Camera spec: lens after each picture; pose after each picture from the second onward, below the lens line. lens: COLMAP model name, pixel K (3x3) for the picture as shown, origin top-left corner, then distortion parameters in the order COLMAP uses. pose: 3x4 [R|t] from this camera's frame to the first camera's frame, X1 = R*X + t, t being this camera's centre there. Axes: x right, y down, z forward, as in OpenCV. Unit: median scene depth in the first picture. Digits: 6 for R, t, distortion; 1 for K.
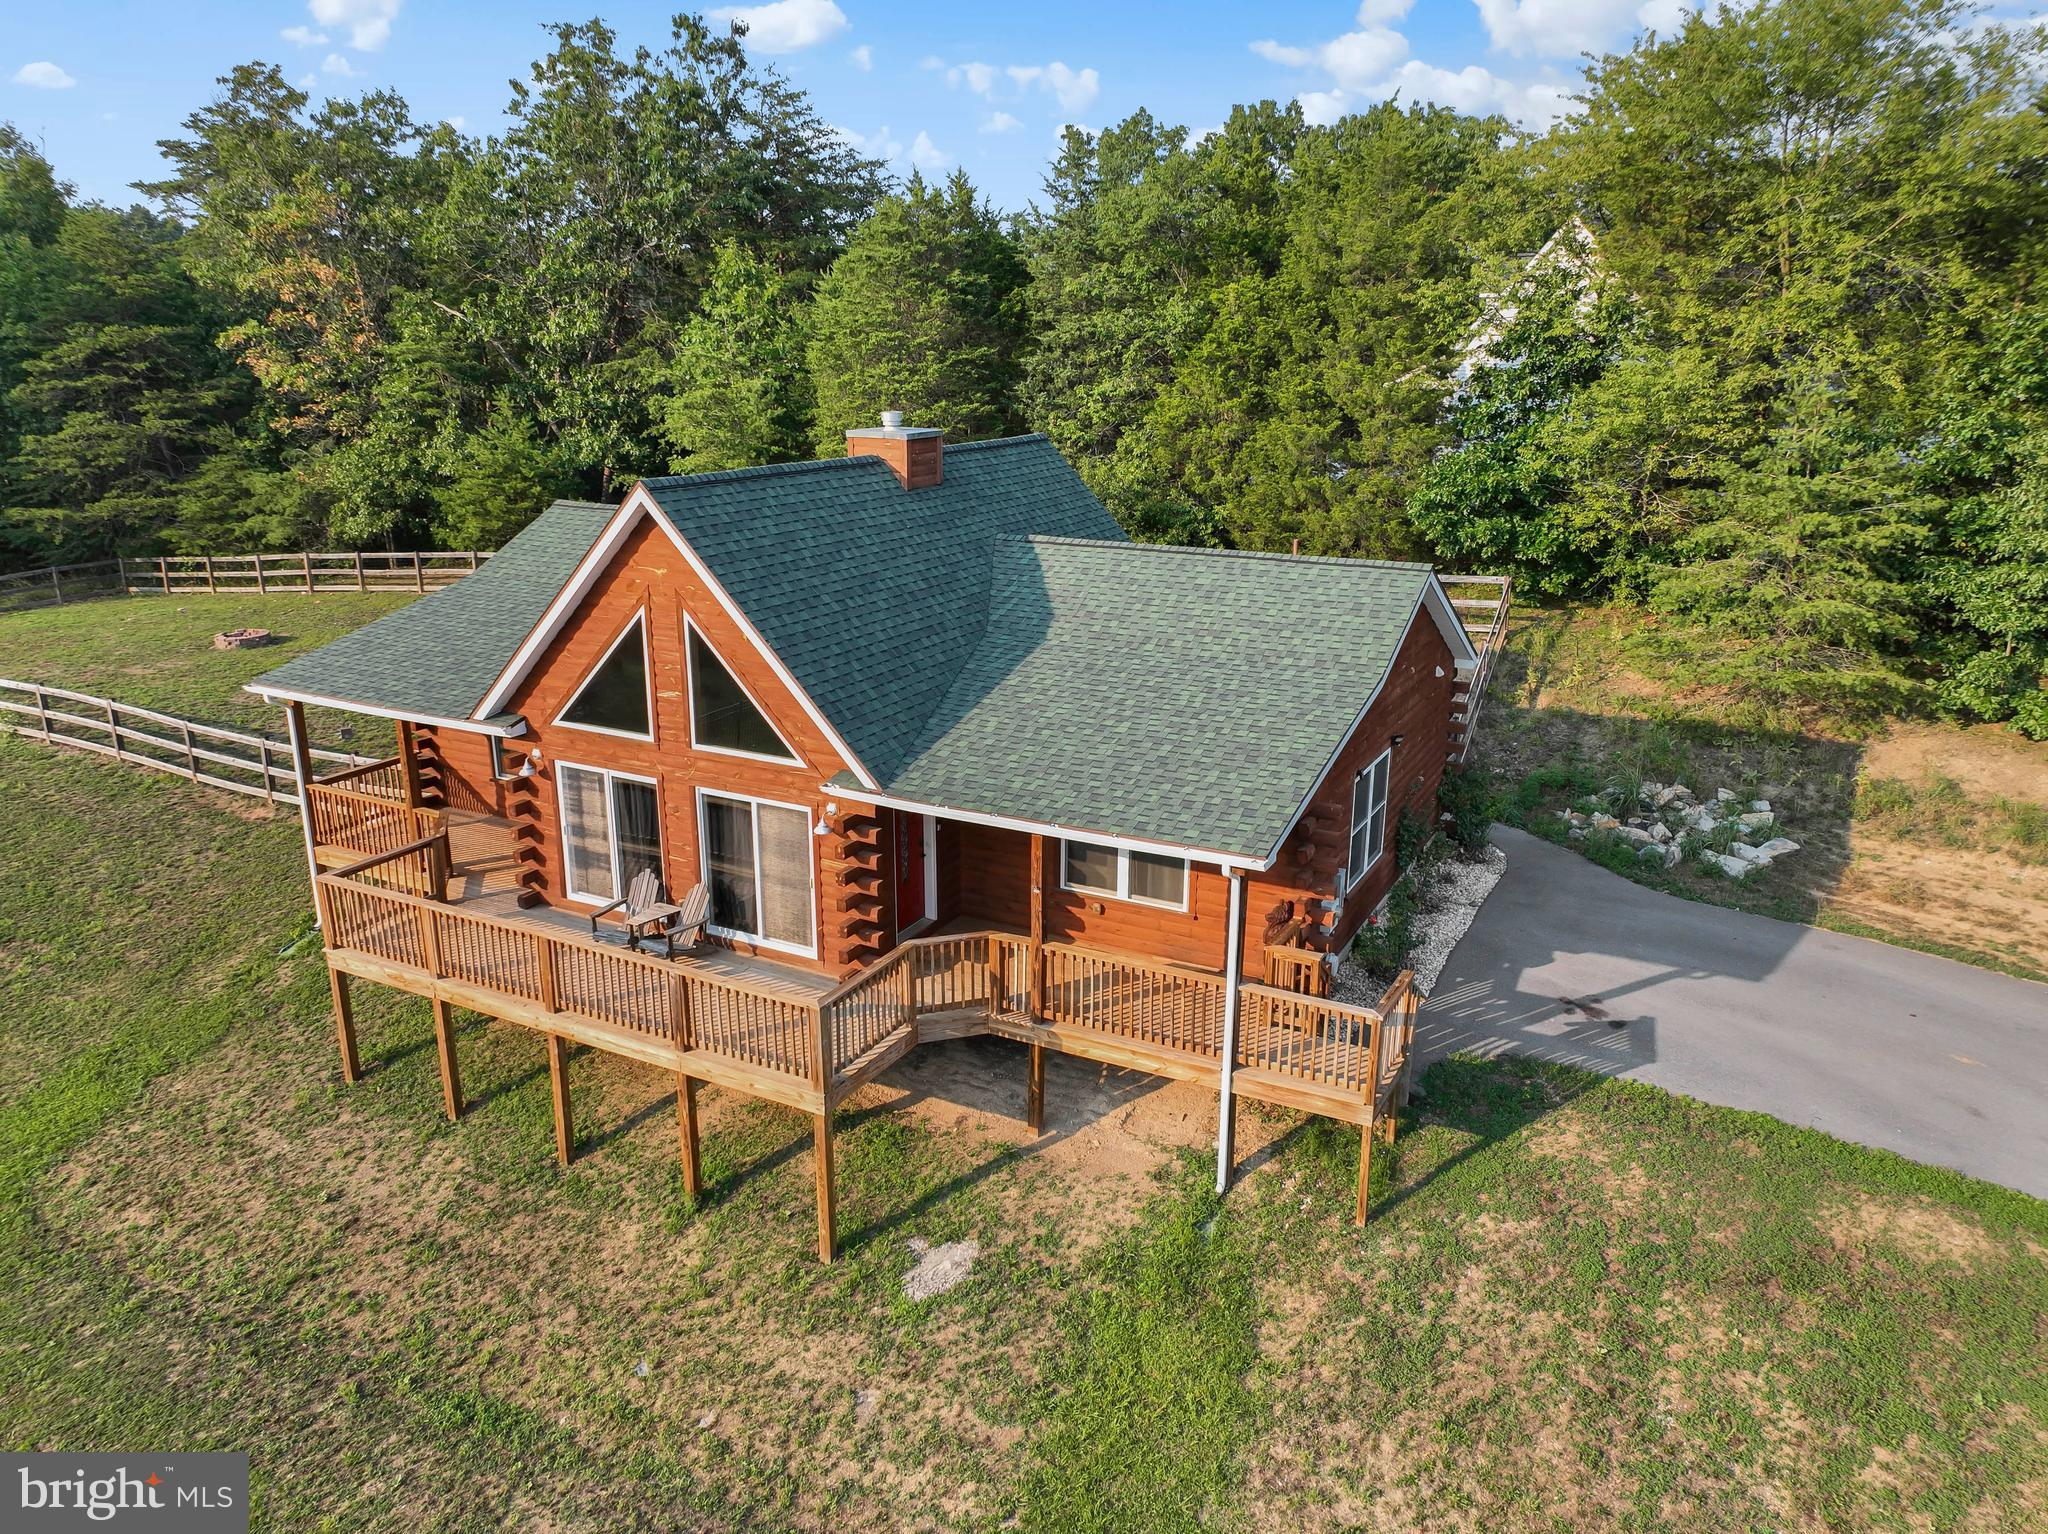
lens RADIAL K [[1428.7, 0, 1022.2], [0, 1428.7, 779.8], [0, 0, 1]] dist [-0.001230, -0.001313]
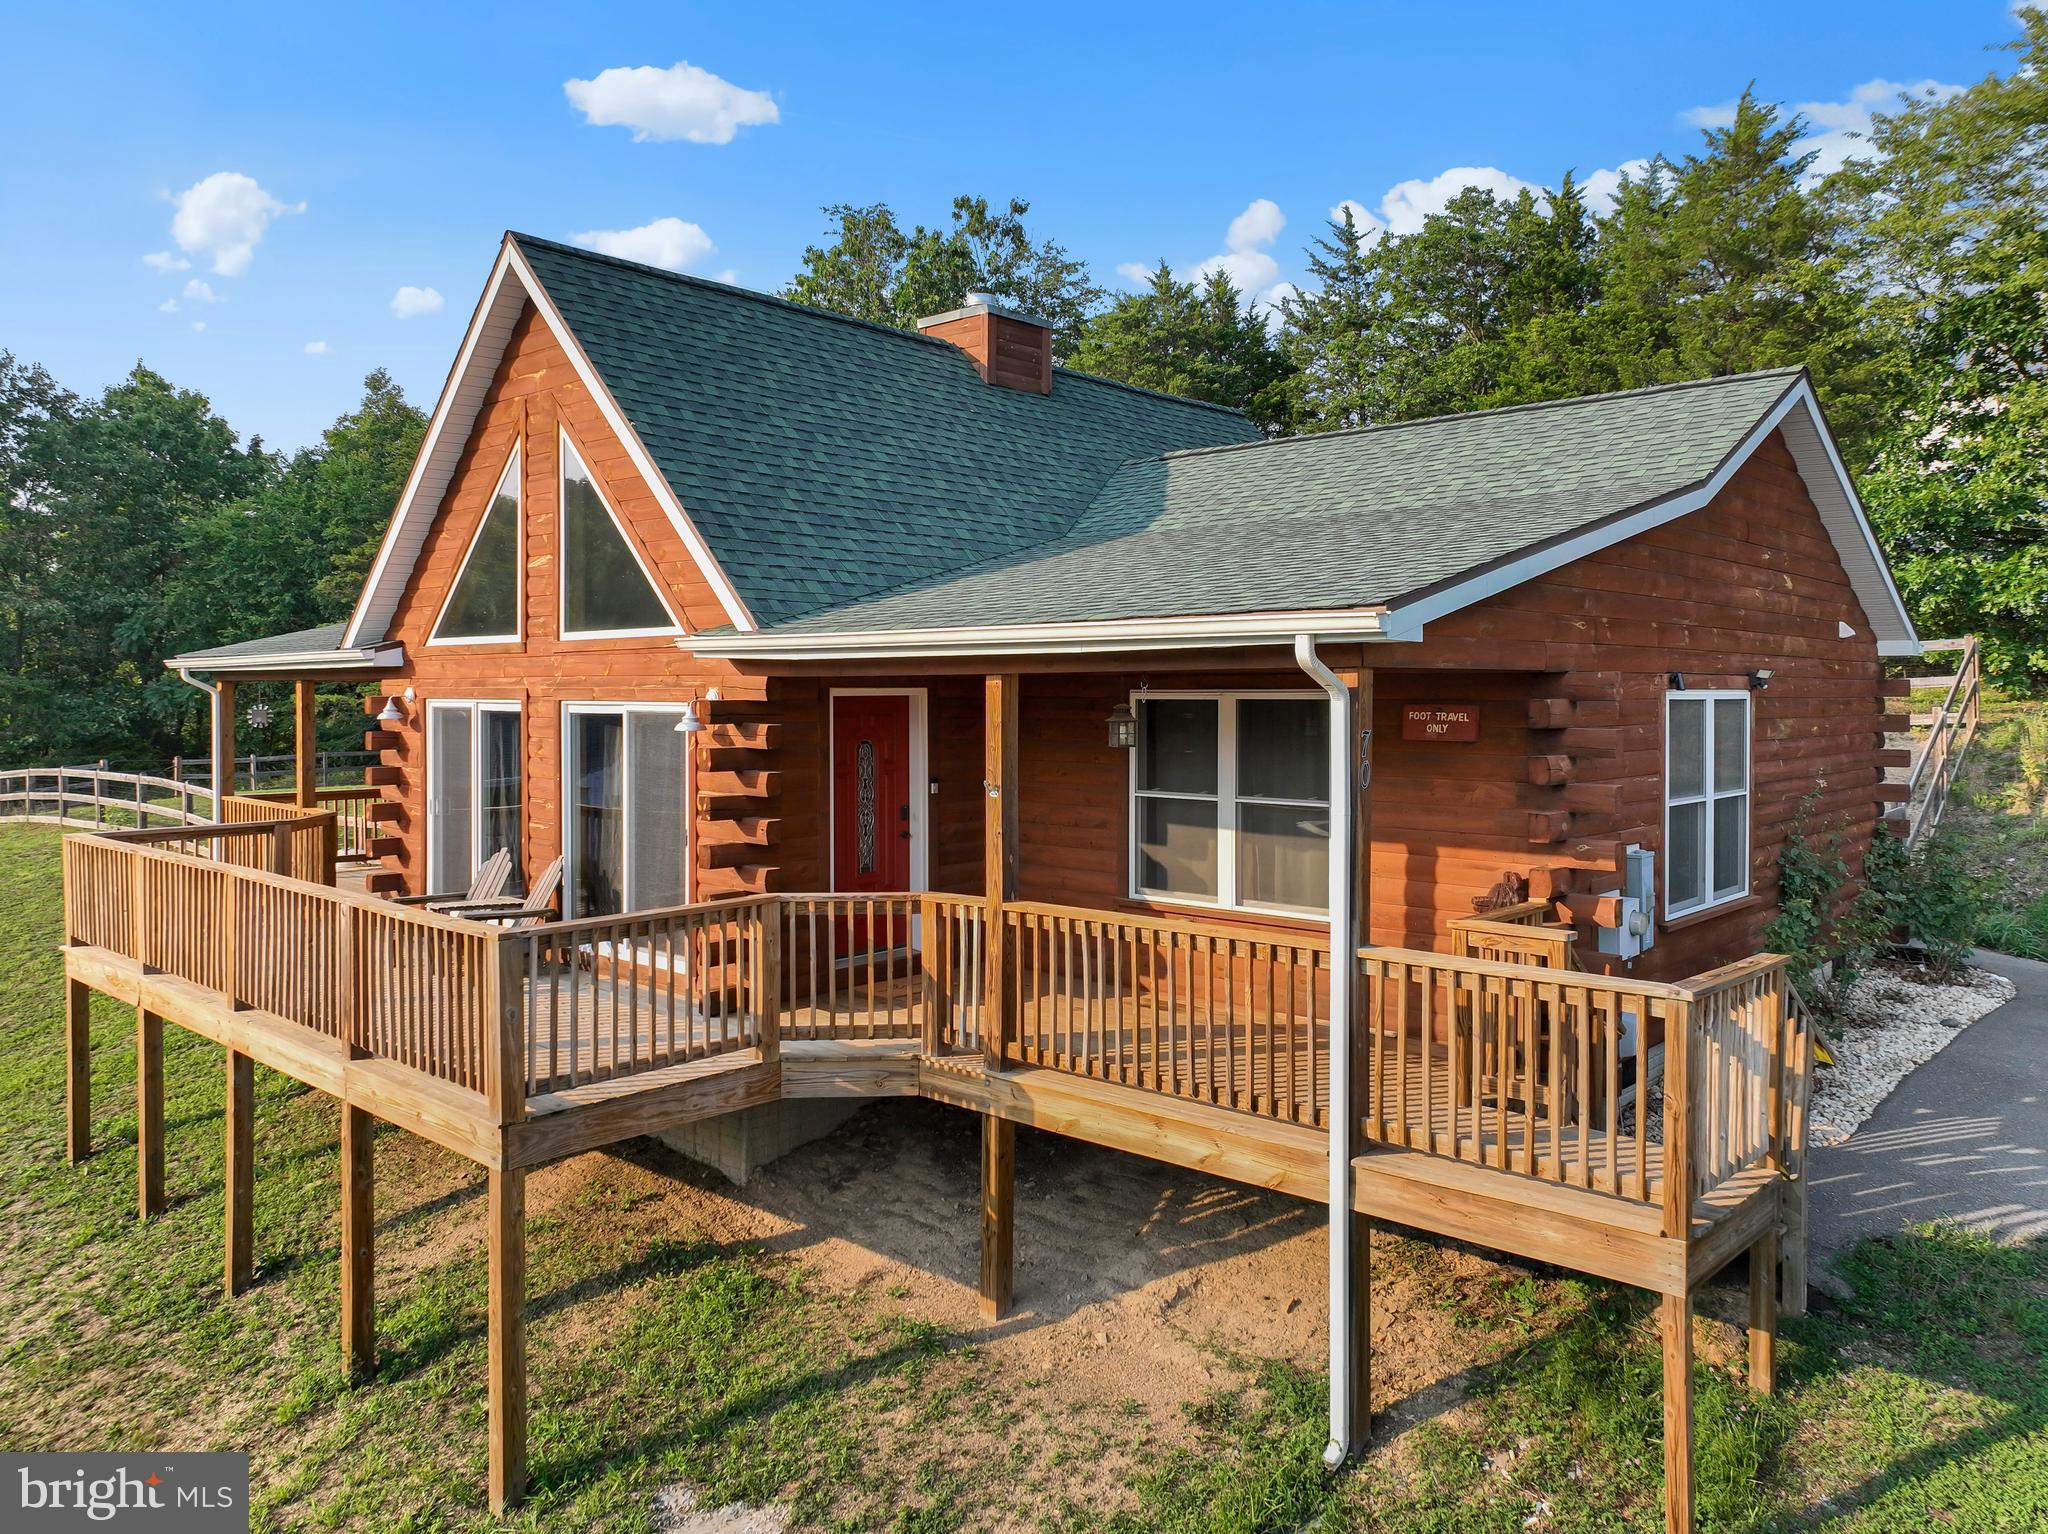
lens RADIAL K [[1461.2, 0, 1026.1], [0, 1461.2, 707.8], [0, 0, 1]] dist [-0.010675, 0.026789]
pose [[0.967566, -0.000418, -0.252619, 0.146231], [-0.070941, 0.959309, -0.273301, 0.179667], [0.242454, 0.282358, 0.928165, 0.458678]]
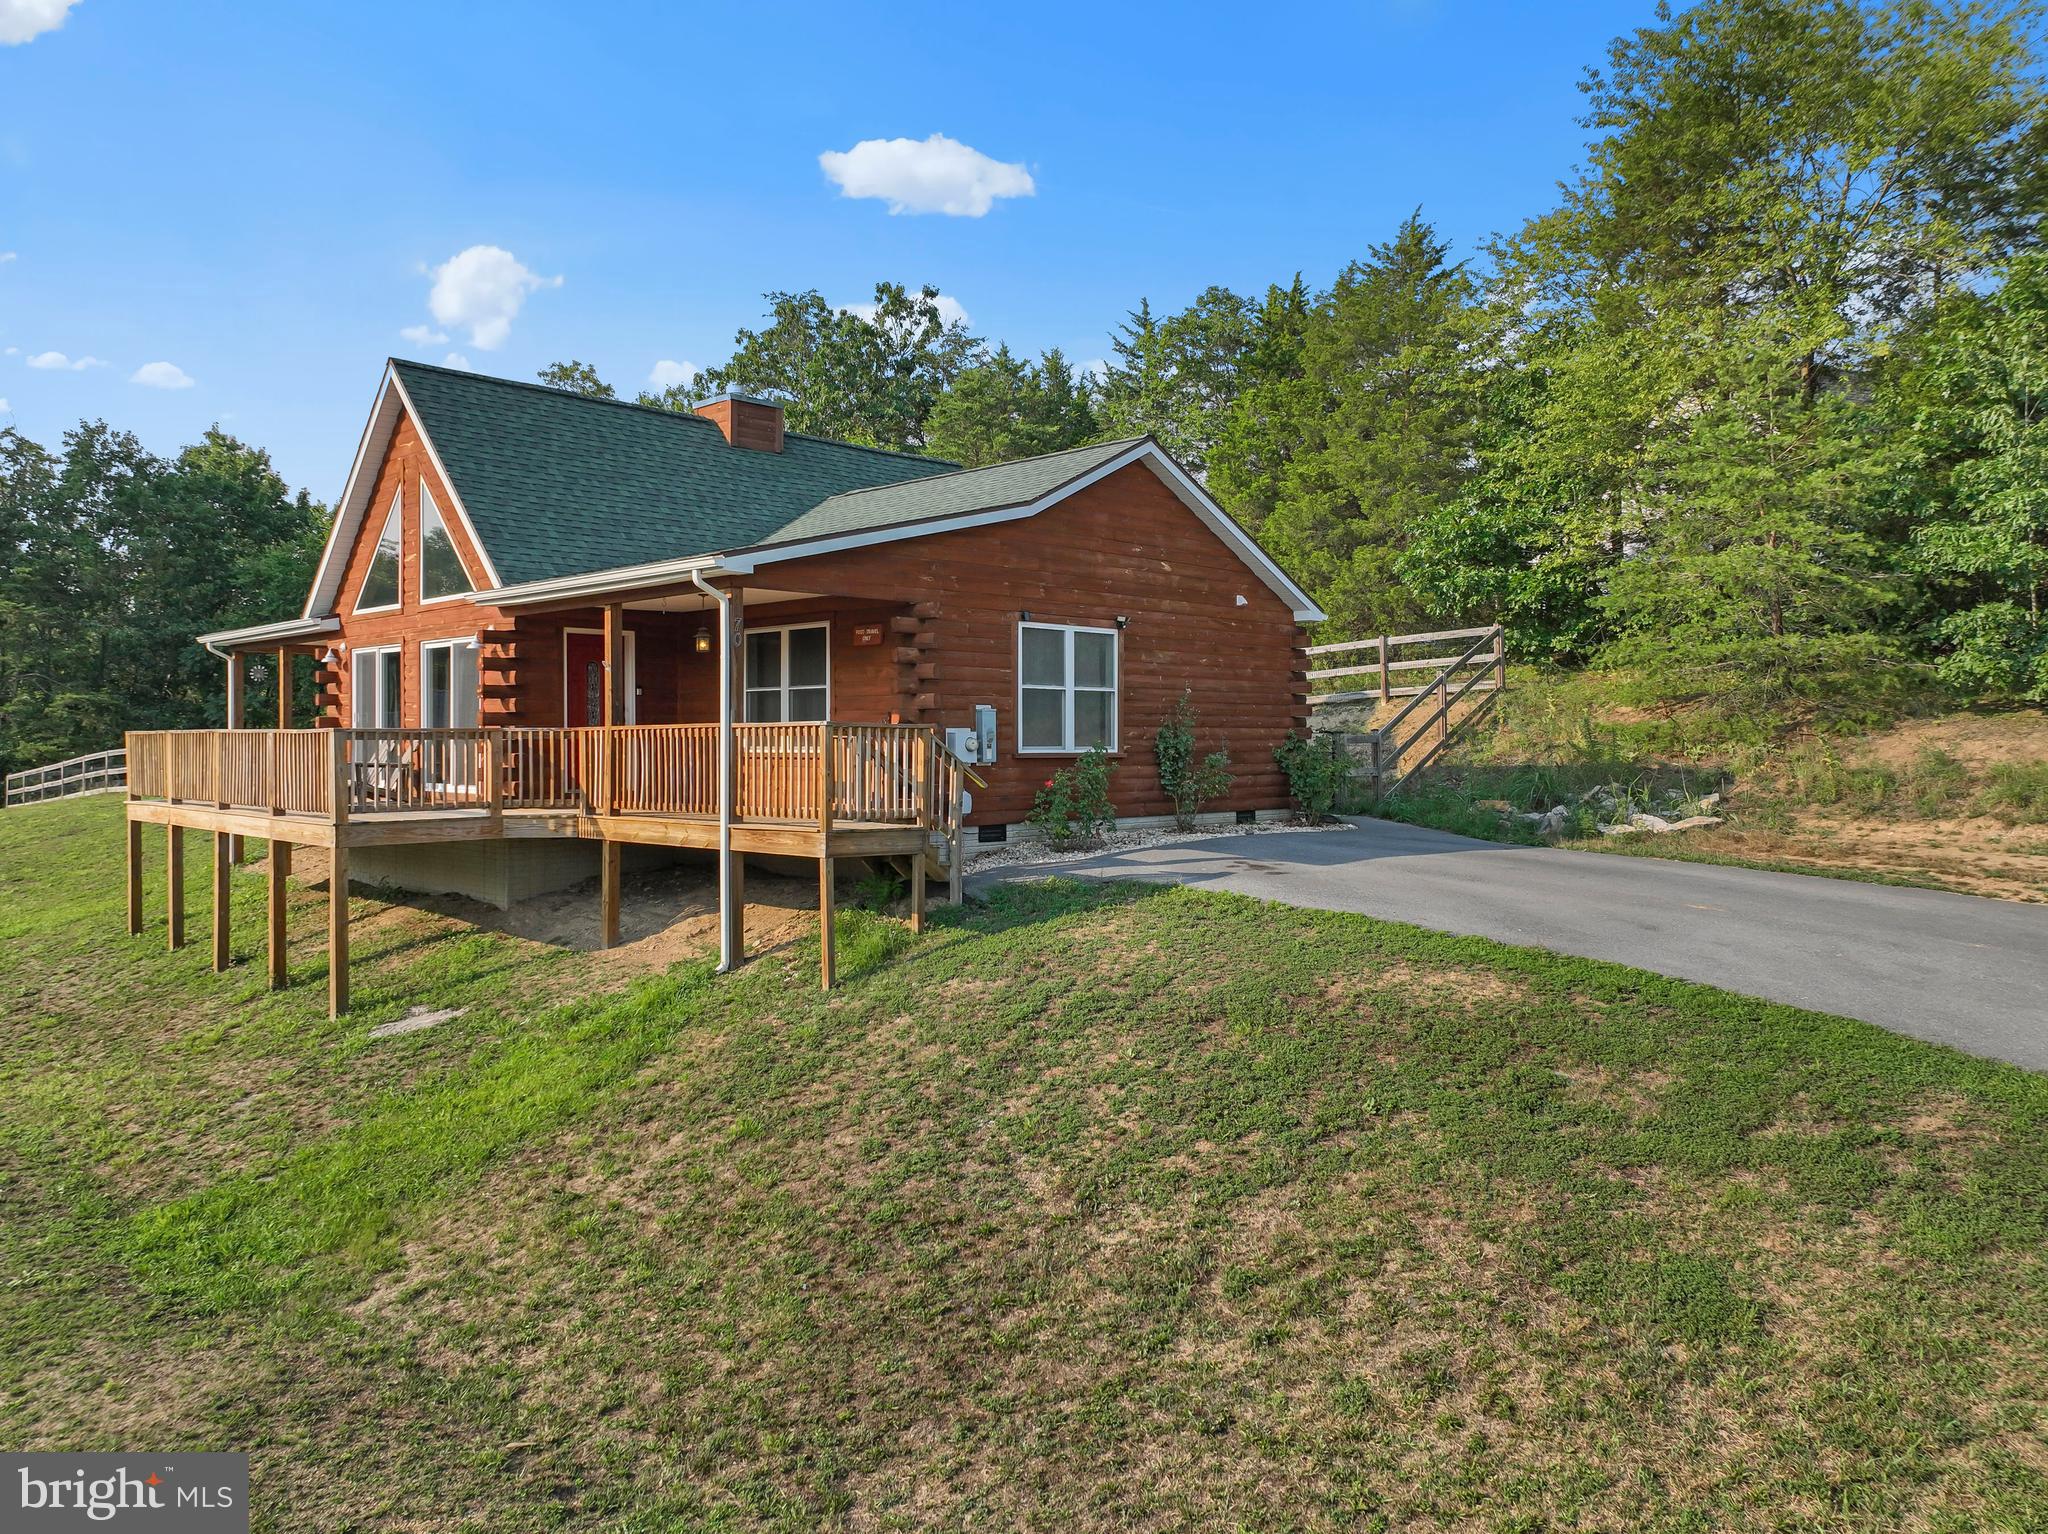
lens RADIAL K [[1439.7, 0, 1029.9], [0, 1439.7, 752.5], [0, 0, 1]] dist [0.003165, 0.001483]
pose [[0.958511, -0.001133, -0.285053, 0.534513], [-0.080059, 0.958673, -0.273014, 0.354969], [0.273582, 0.284508, 0.918808, 0.167492]]
